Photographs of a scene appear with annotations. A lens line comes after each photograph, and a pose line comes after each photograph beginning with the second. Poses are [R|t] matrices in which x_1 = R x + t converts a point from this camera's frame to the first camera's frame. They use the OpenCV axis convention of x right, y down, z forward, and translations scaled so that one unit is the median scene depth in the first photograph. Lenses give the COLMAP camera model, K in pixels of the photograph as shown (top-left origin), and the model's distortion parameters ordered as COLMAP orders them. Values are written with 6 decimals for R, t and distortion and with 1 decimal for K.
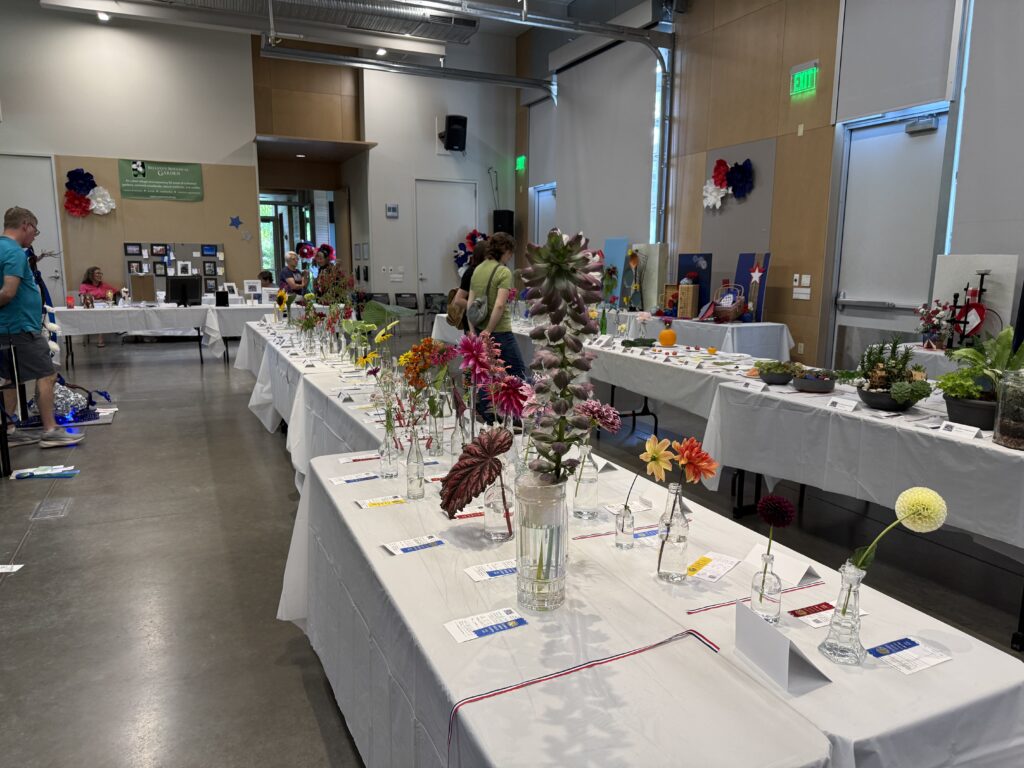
lens RADIAL K [[746.6, 0, 508.9], [0, 746.6, 399.7], [0, 0, 1]] dist [0.019910, -0.001887]
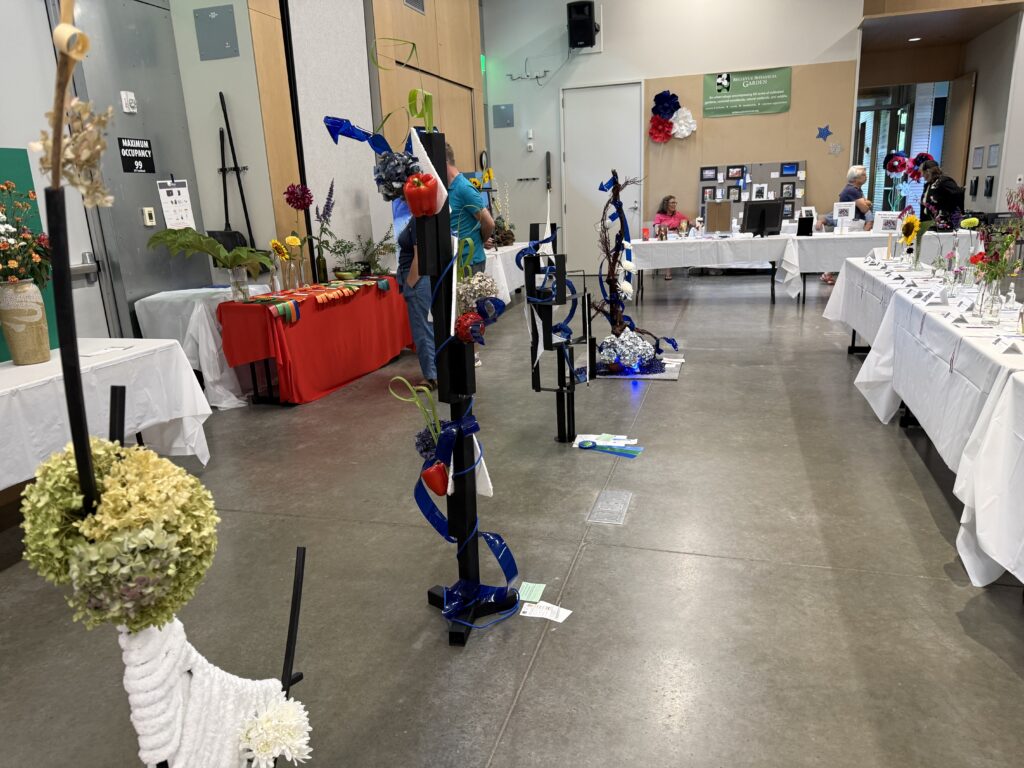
lens RADIAL K [[746.6, 0, 508.9], [0, 746.6, 399.7], [0, 0, 1]] dist [0.019910, -0.001887]
pose [[0.767637, 0.126580, -0.628260, -0.077920], [-0.064796, 0.990607, 0.120414, -0.020476], [0.637601, -0.051725, 0.768629, 0.123752]]
